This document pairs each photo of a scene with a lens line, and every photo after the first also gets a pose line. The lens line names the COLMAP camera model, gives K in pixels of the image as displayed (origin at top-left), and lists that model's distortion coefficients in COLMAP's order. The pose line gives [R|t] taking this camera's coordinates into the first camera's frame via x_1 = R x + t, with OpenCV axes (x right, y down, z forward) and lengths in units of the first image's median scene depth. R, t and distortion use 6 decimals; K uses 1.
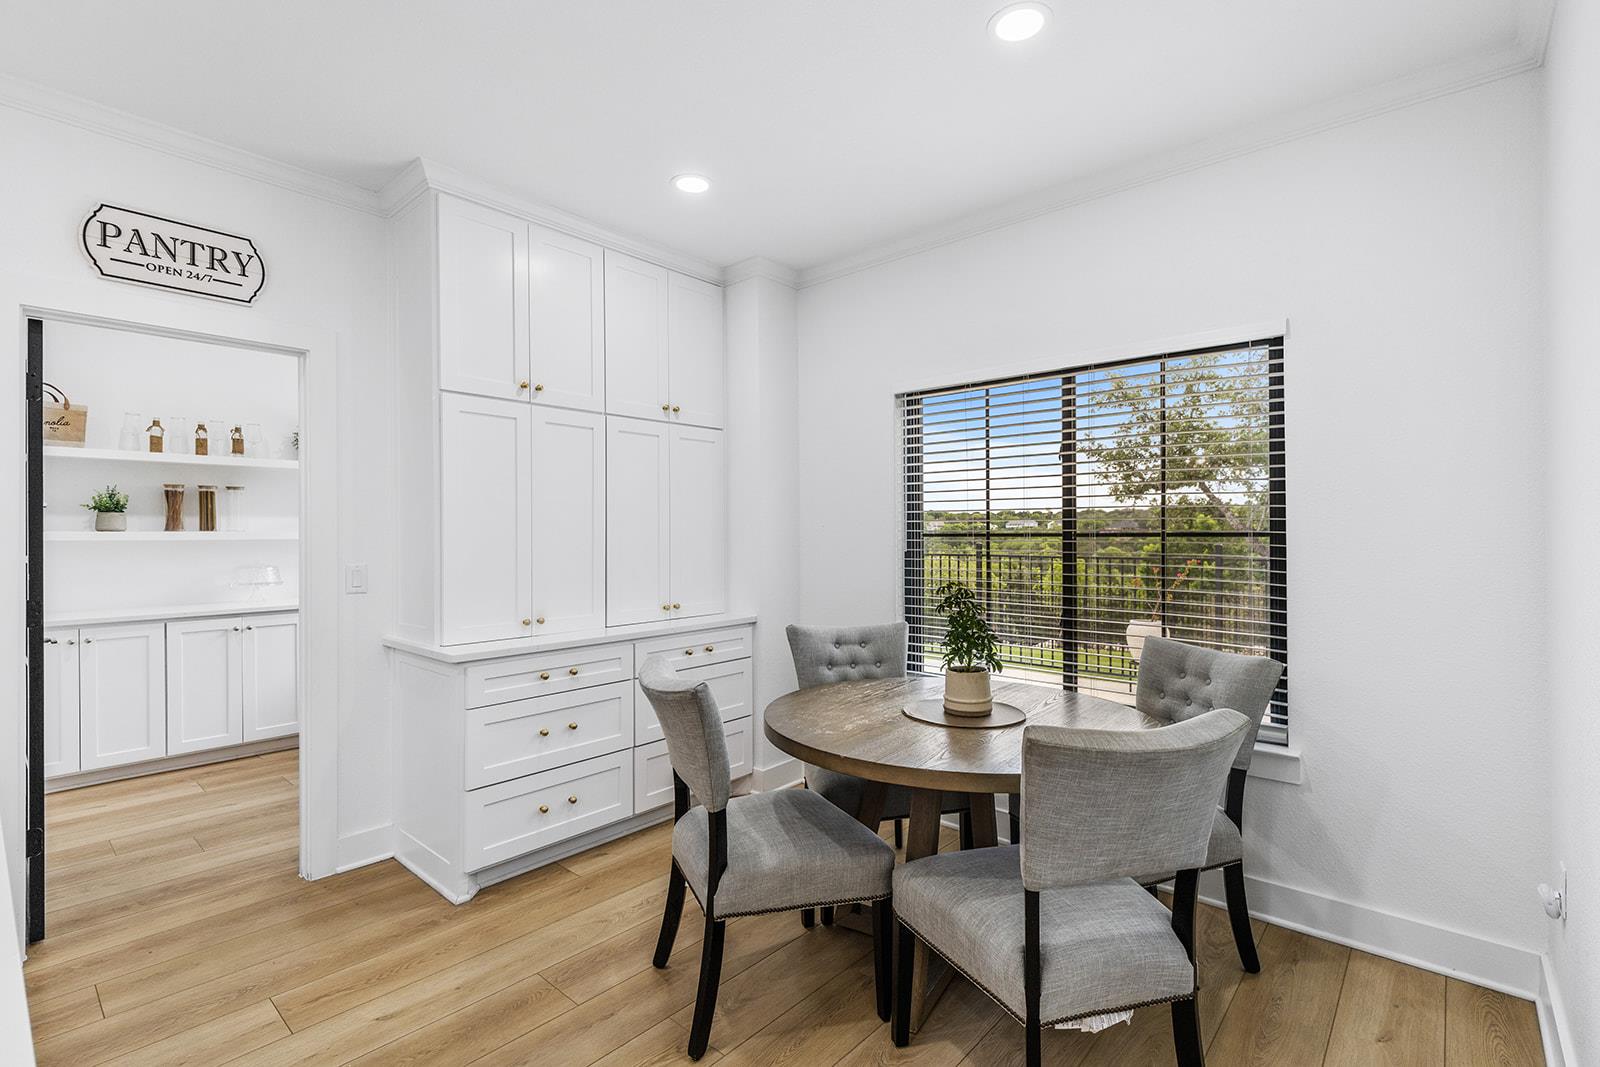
lens RADIAL K [[738.1, 0, 792.8], [0, 738.1, 531.7], [0, 0, 1]] dist [-0.001803, -0.000070]
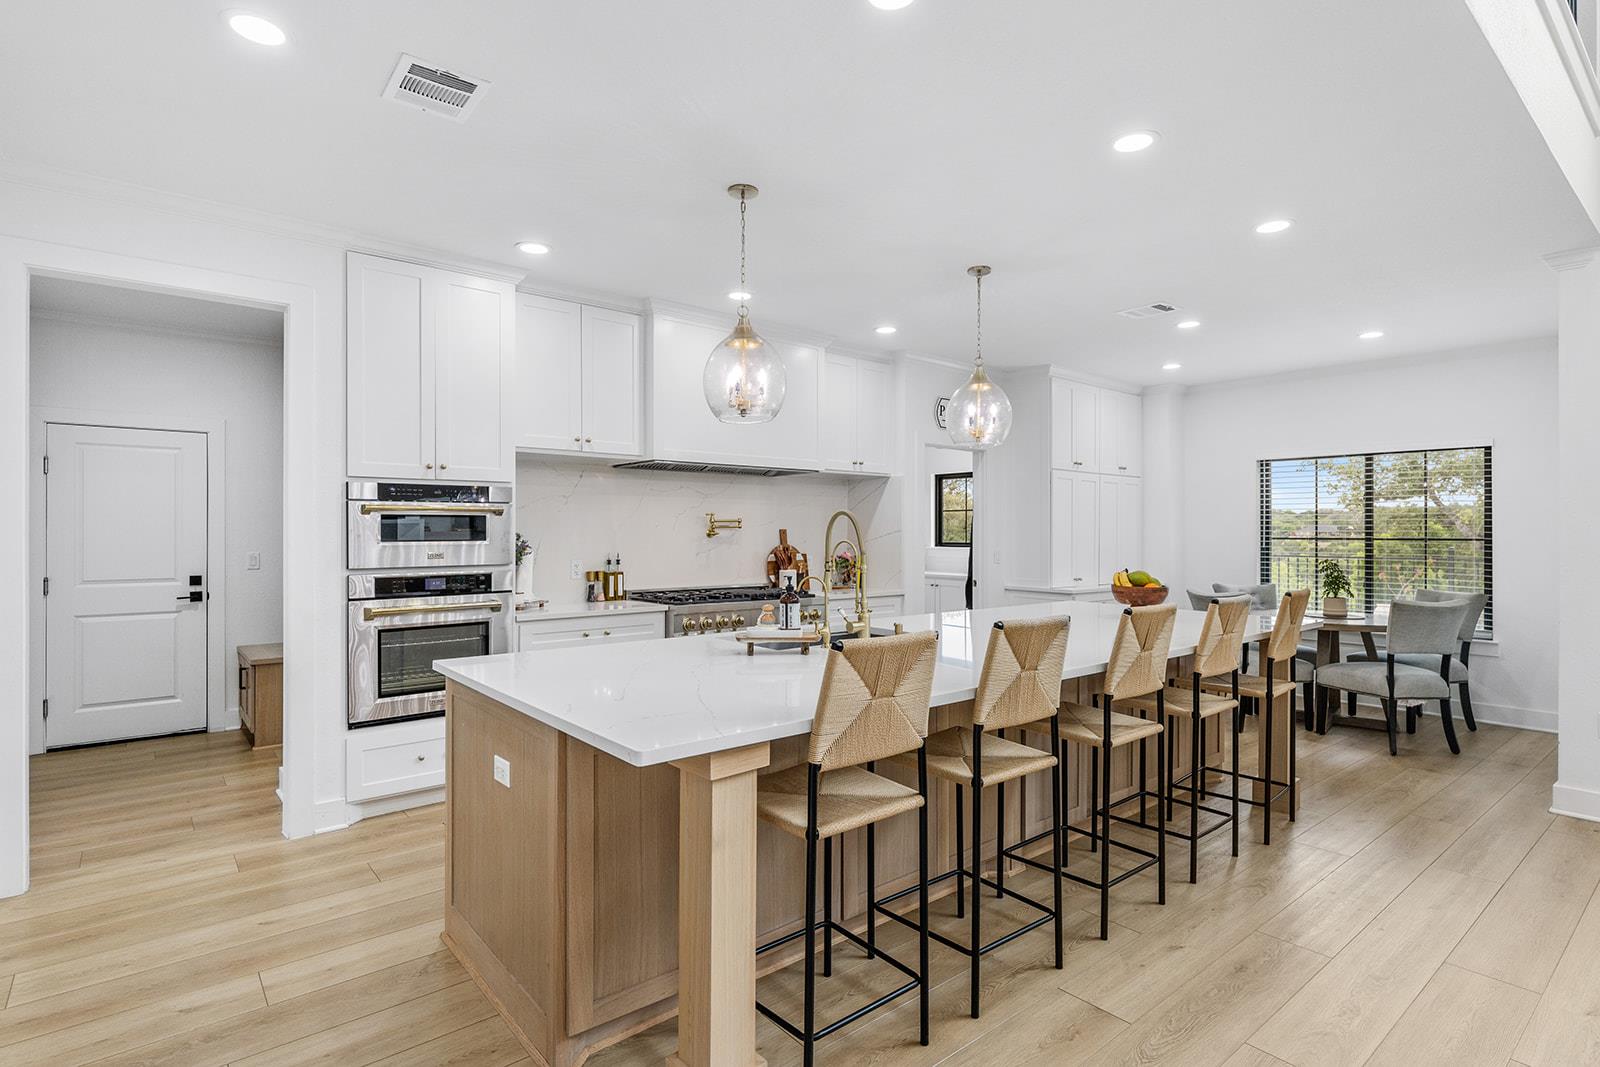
lens RADIAL K [[795.8, 0, 800.0], [0, 795.8, 533.5], [0, 0, 1]] dist [-0.000776, -0.000171]
pose [[0.990453, 0.007924, -0.137624, -0.699188], [-0.007953, 0.999968, 0.000344, 0.000658], [0.137623, 0.000754, 0.990484, -1.088152]]
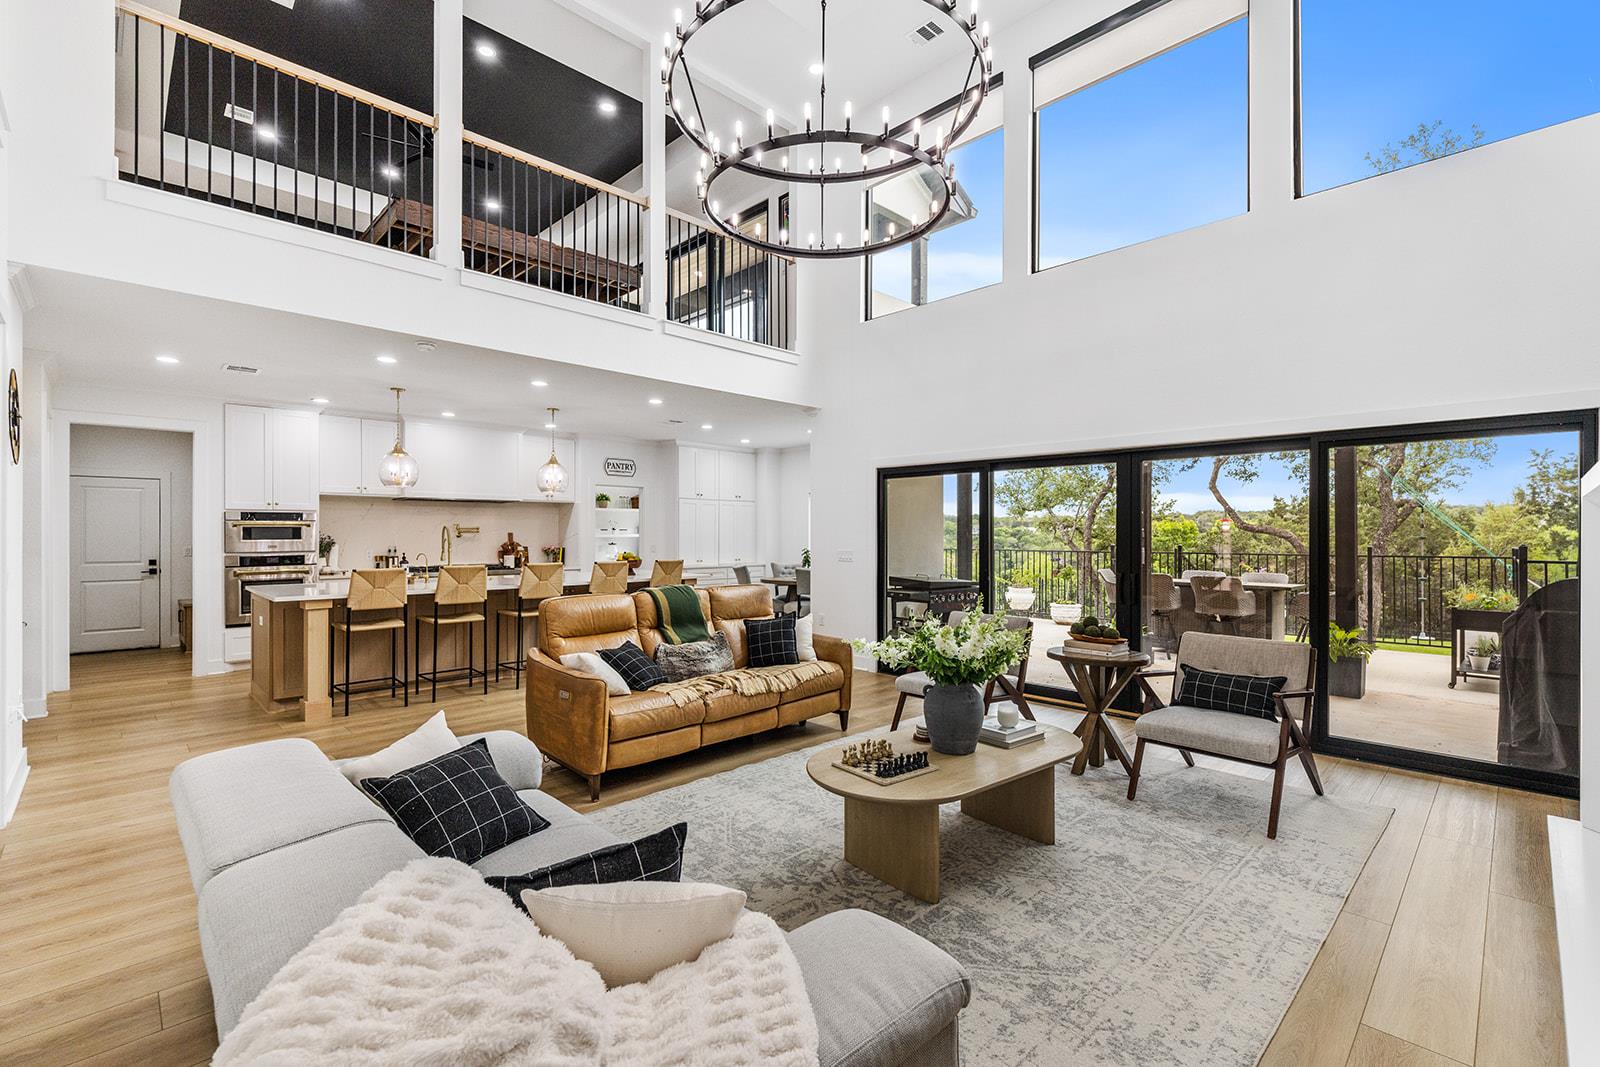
lens RADIAL K [[691.0, 0, 793.0], [0, 691.0, 532.5], [0, 0, 1]] dist [0.002127, -0.000334]
pose [[0.998398, 0.006548, -0.056208, 0.226448], [-0.006644, 0.999977, -0.001524, -0.011592], [0.056197, 0.001895, 0.998418, -1.943249]]
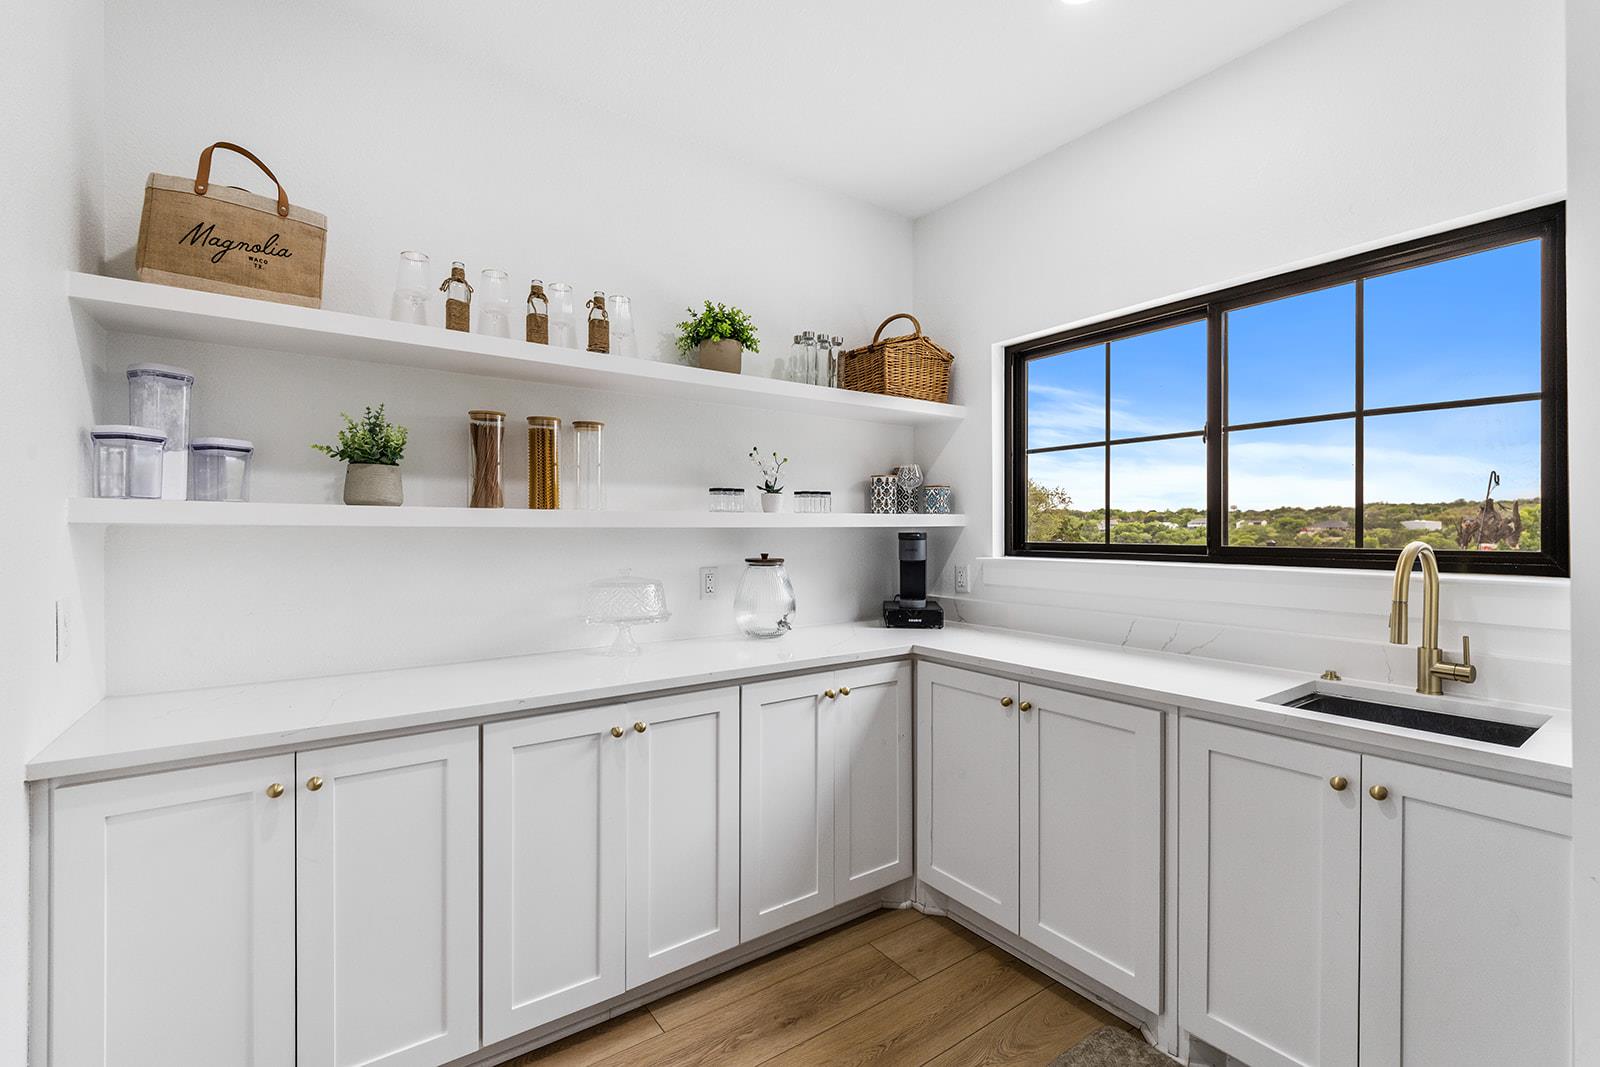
lens RADIAL K [[691.0, 0, 793.0], [0, 691.0, 532.5], [0, 0, 1]] dist [0.002127, -0.000334]
pose [[0.975324, 0.010882, -0.220510, -0.677848], [-0.009420, 0.999926, 0.007681, 0.011859], [0.220577, -0.005414, 0.975354, 0.751399]]
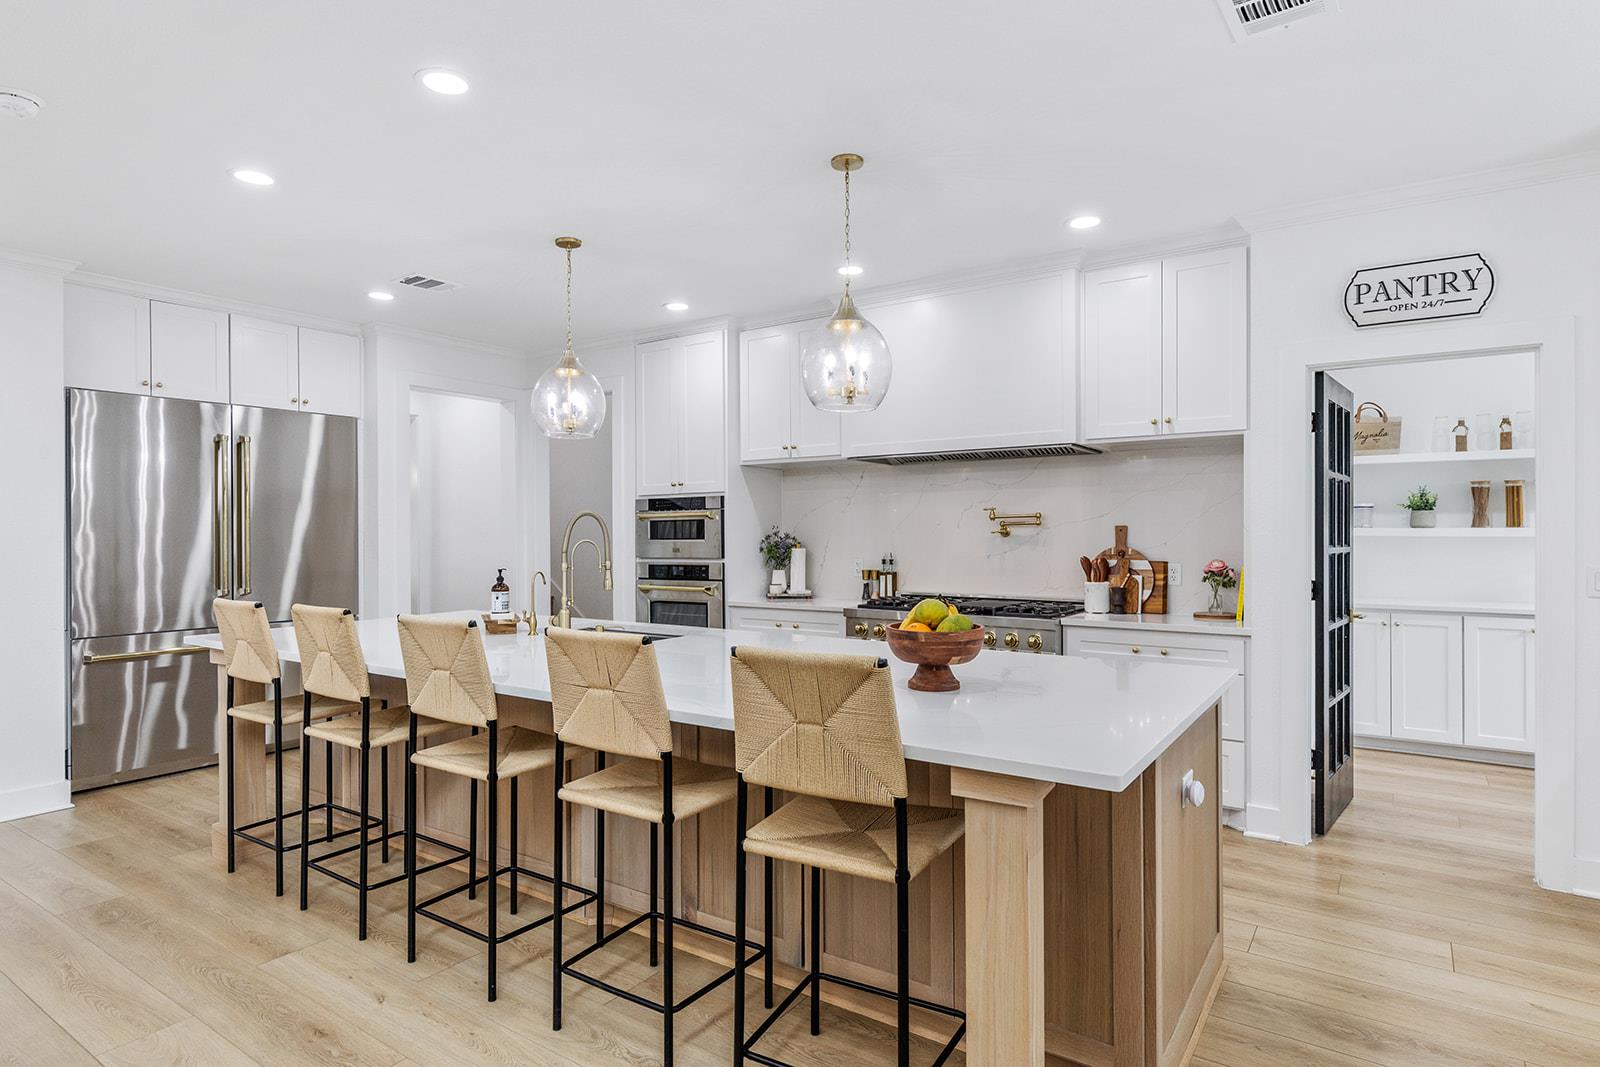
lens RADIAL K [[873.4, 0, 806.8], [0, 873.4, 533.7], [0, 0, 1]] dist [0.002041, 0.000140]
pose [[0.135263, 0.006037, -0.990791, 0.275448], [0.004581, 0.999967, 0.006719, -0.005599], [0.990799, -0.005448, 0.135231, -0.091289]]
